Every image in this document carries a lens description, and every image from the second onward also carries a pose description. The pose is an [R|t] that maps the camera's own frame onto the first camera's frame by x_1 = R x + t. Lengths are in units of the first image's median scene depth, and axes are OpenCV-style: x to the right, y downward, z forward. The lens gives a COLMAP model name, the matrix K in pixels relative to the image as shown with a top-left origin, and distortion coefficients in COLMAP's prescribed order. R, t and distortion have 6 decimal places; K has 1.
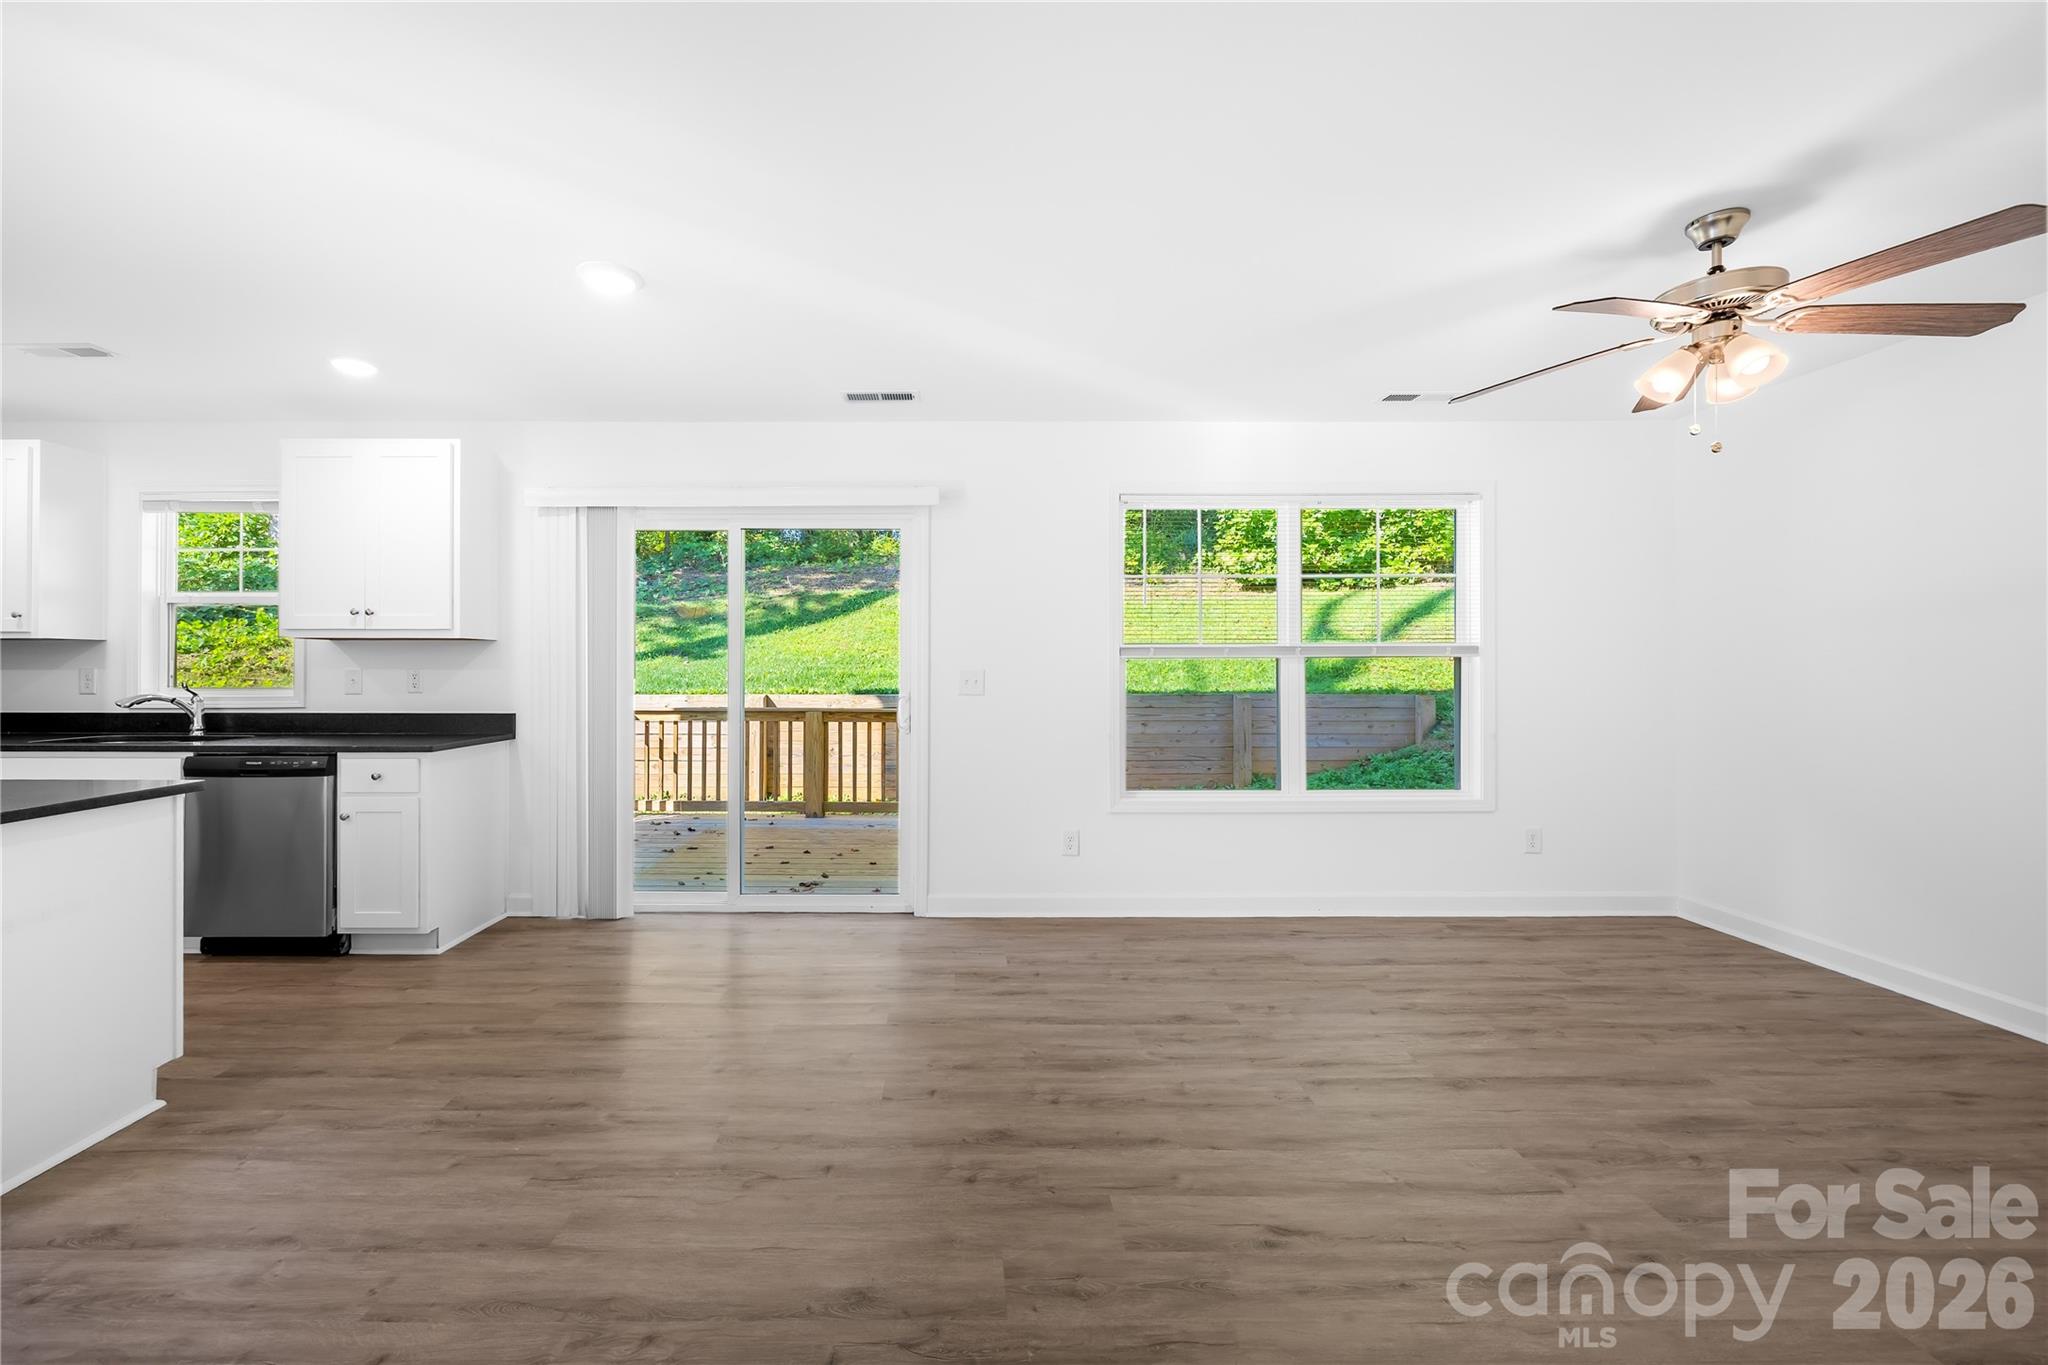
lens RADIAL K [[812.8, 0, 956.4], [0, 812.8, 664.0], [0, 0, 1]] dist [-0.002371, -0.000212]
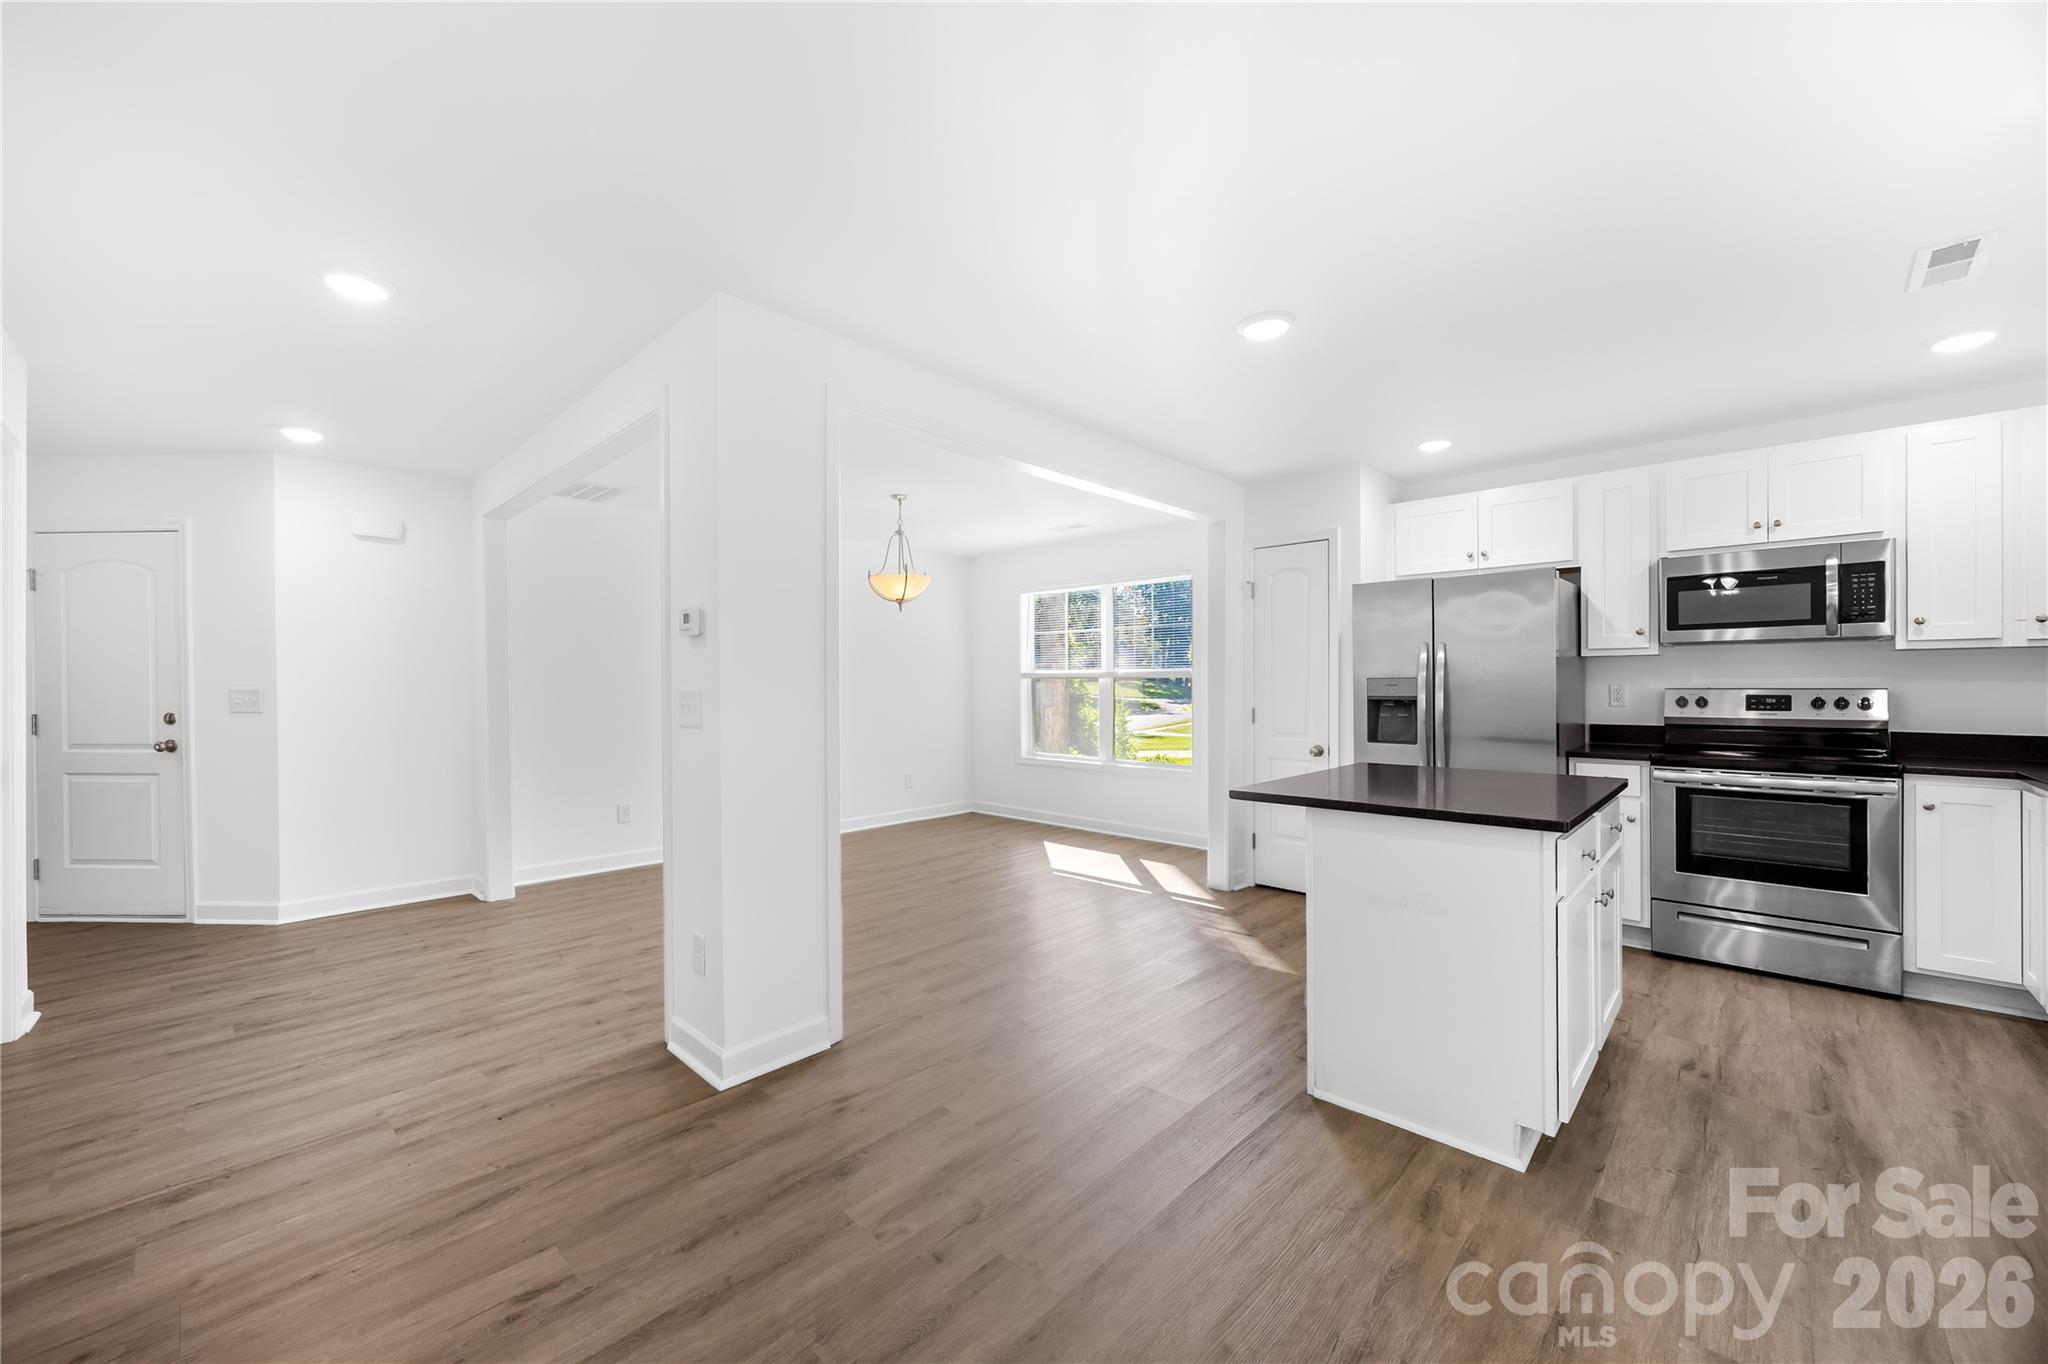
lens RADIAL K [[787.8, 0, 1019.5], [0, 787.8, 689.1], [0, 0, 1]] dist [0.000355, -0.000078]
pose [[-0.687706, 0.006765, -0.725958, 0.021276], [0.008333, 0.999964, 0.001425, 0.002184], [0.725942, -0.005069, -0.687738, 0.701653]]
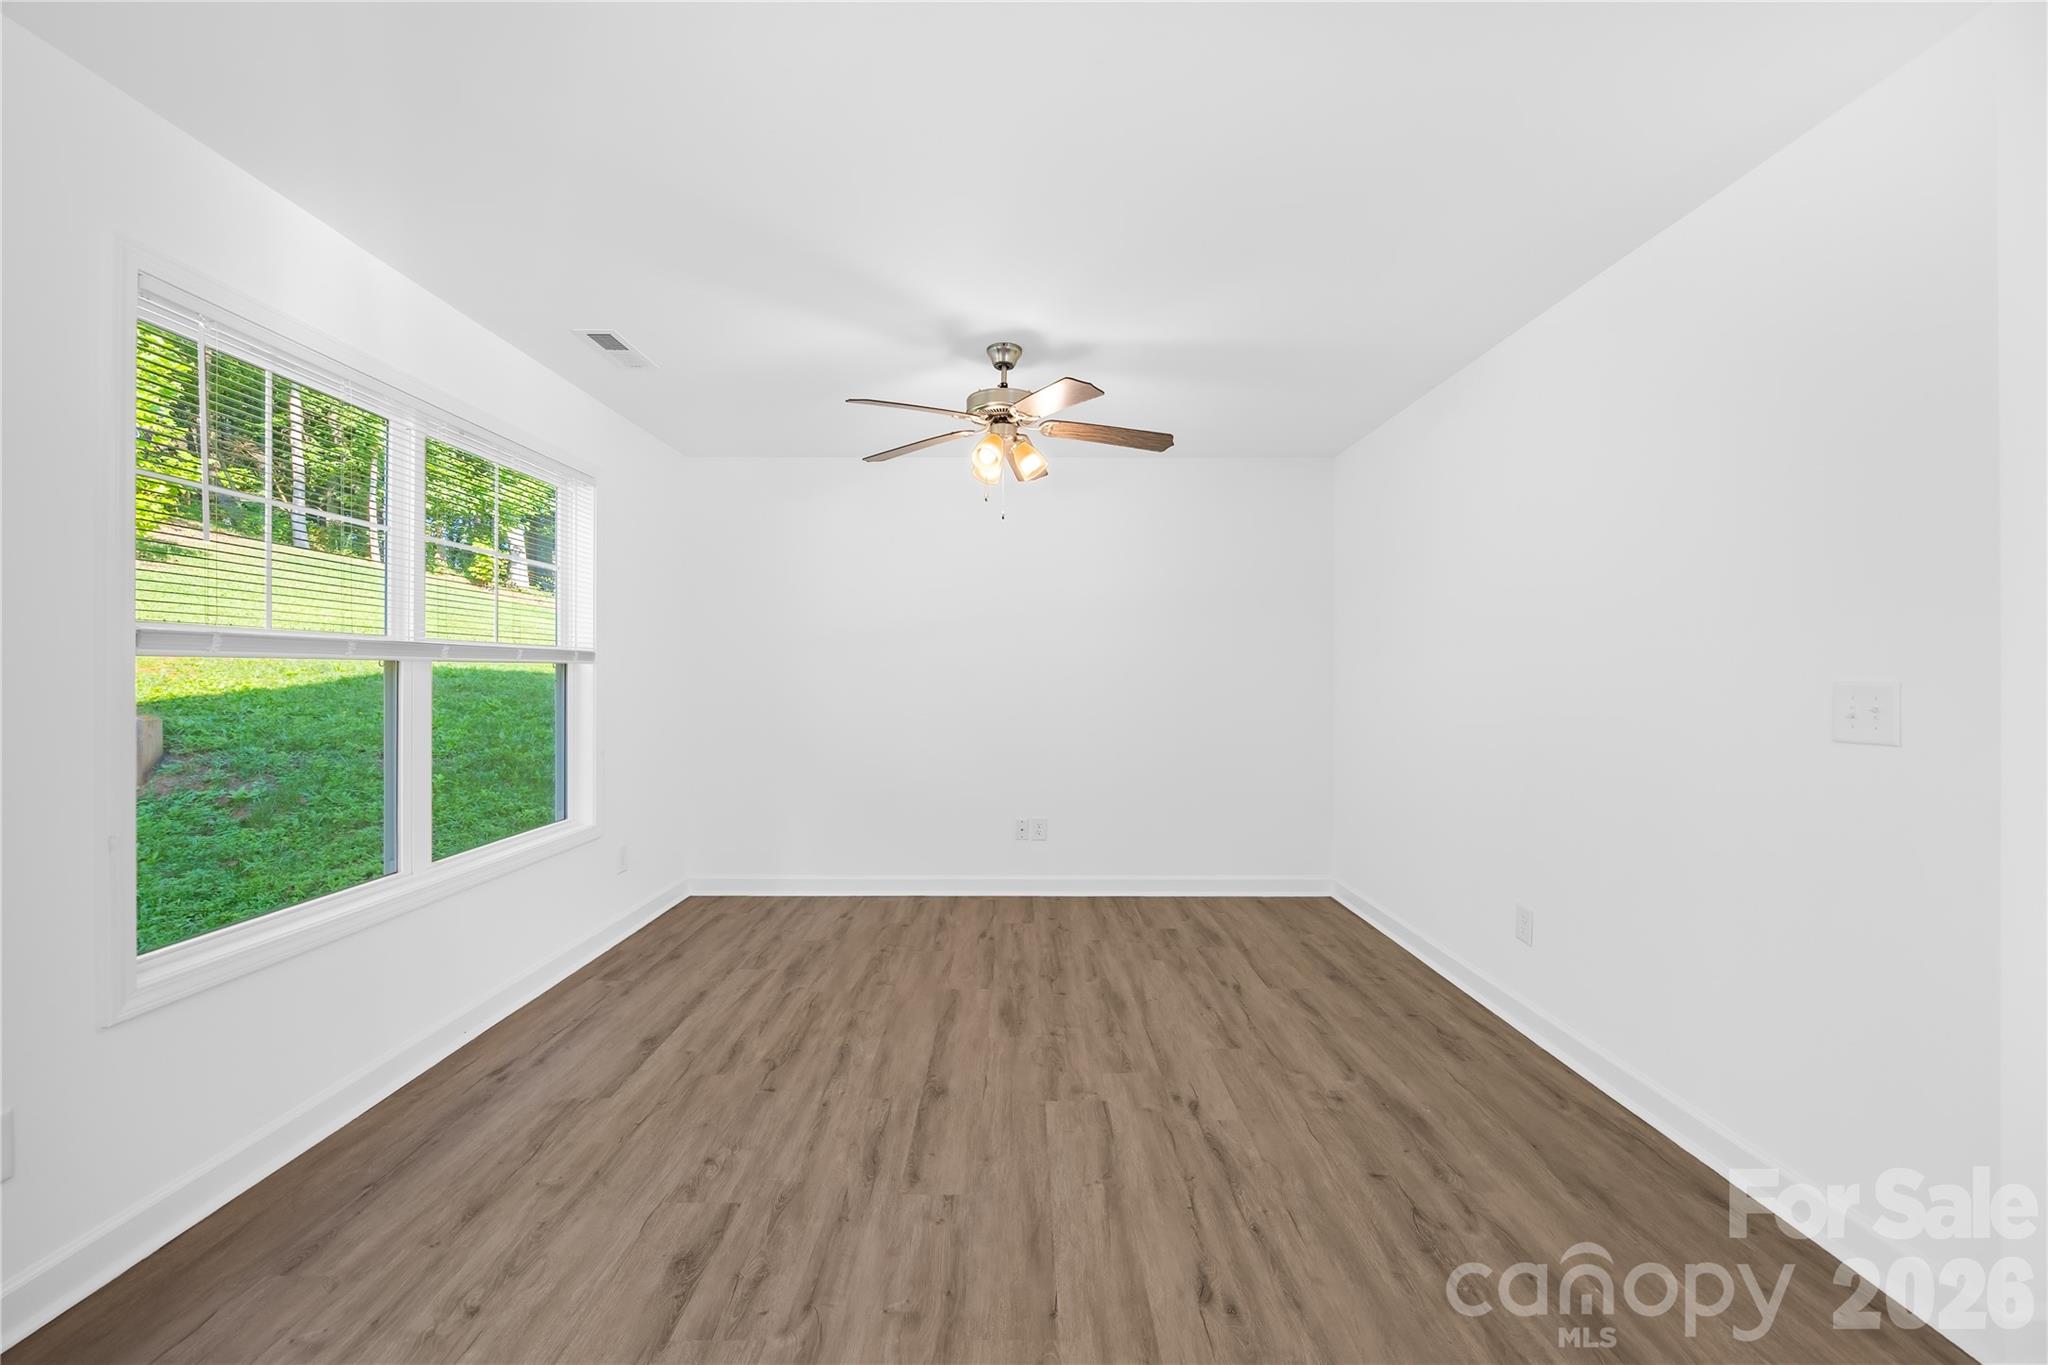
lens RADIAL K [[786.1, 0, 1021.9], [0, 786.1, 675.8], [0, 0, 1]] dist [-0.003728, -0.000086]
pose [[-0.004035, 0.001364, 0.999991, -0.219752], [-0.006173, 0.999980, -0.001389, 0.001666], [-0.999973, -0.006179, -0.004027, 0.551646]]
